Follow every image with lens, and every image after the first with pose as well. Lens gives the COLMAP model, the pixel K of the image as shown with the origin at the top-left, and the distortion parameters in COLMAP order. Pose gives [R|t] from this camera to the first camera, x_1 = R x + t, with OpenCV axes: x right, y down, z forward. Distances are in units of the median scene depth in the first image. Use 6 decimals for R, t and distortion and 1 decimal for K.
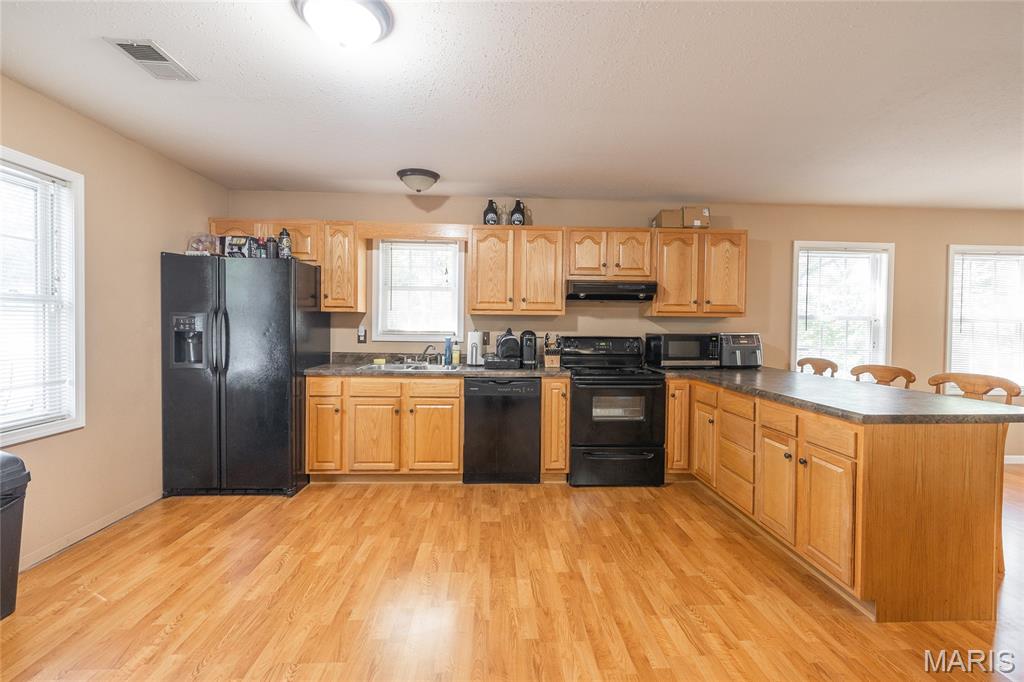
lens RADIAL K [[443.1, 0, 513.9], [0, 443.1, 335.3], [0, 0, 1]] dist [0.000666, 0.000054]
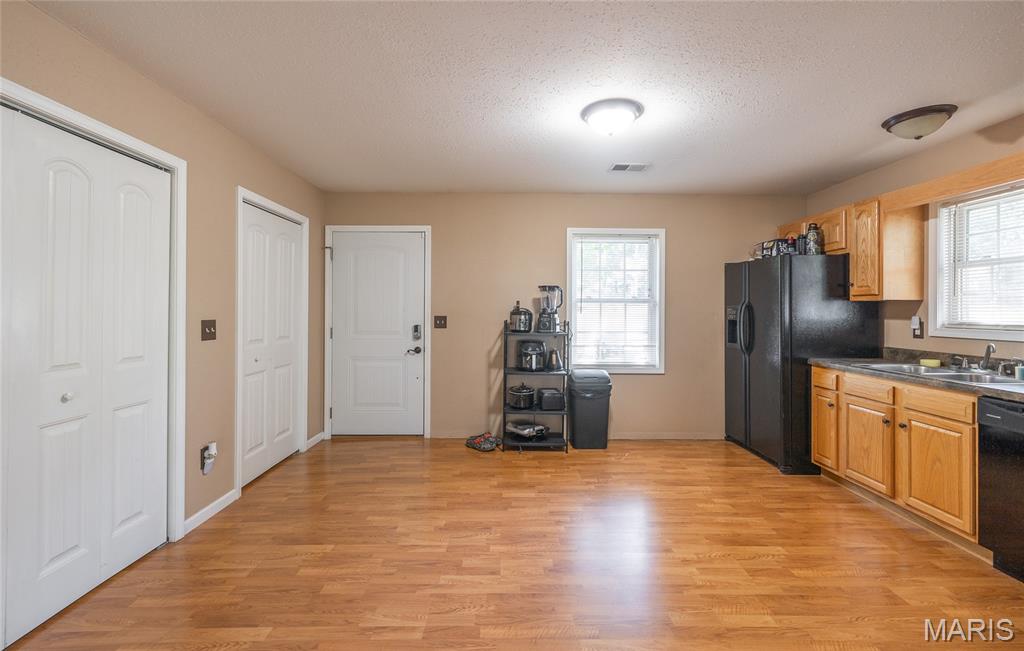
lens RADIAL K [[438.2, 0, 511.9], [0, 438.2, 309.8], [0, 0, 1]] dist [0.000015, 0.000049]
pose [[-0.035594, -0.016552, -0.999229, 0.539885], [-0.031290, 0.999391, -0.015440, 0.001922], [0.998876, 0.030716, -0.036090, 0.331108]]
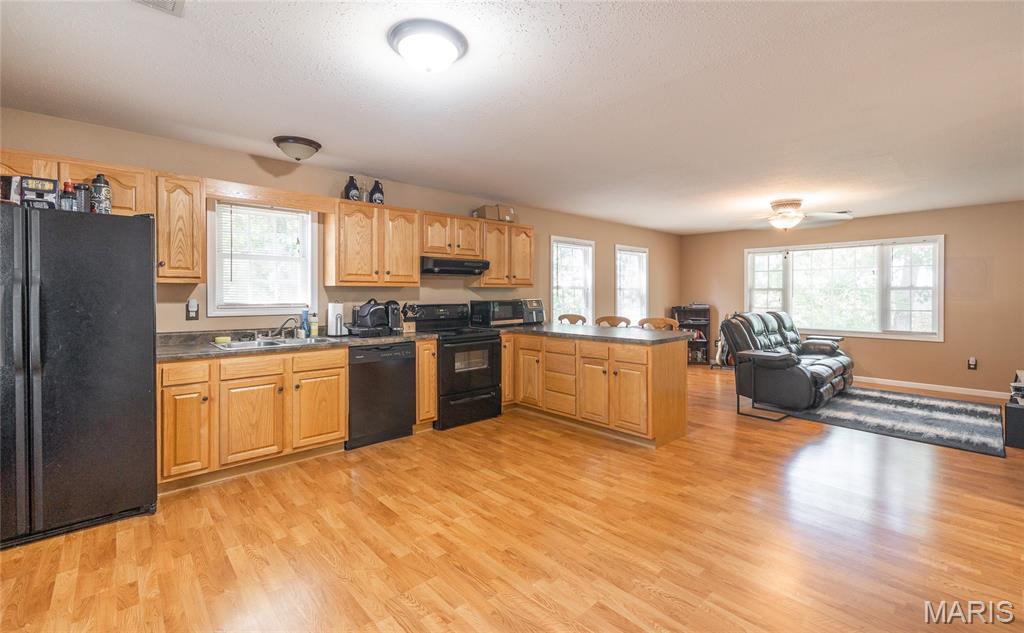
lens RADIAL K [[434.2, 0, 516.3], [0, 434.2, 299.2], [0, 0, 1]] dist [-0.000061, 0.000116]
pose [[0.767396, -0.020804, 0.640836, -0.451137], [0.025566, 0.999671, 0.001839, -0.008711], [-0.640664, 0.014972, 0.767676, -0.031310]]
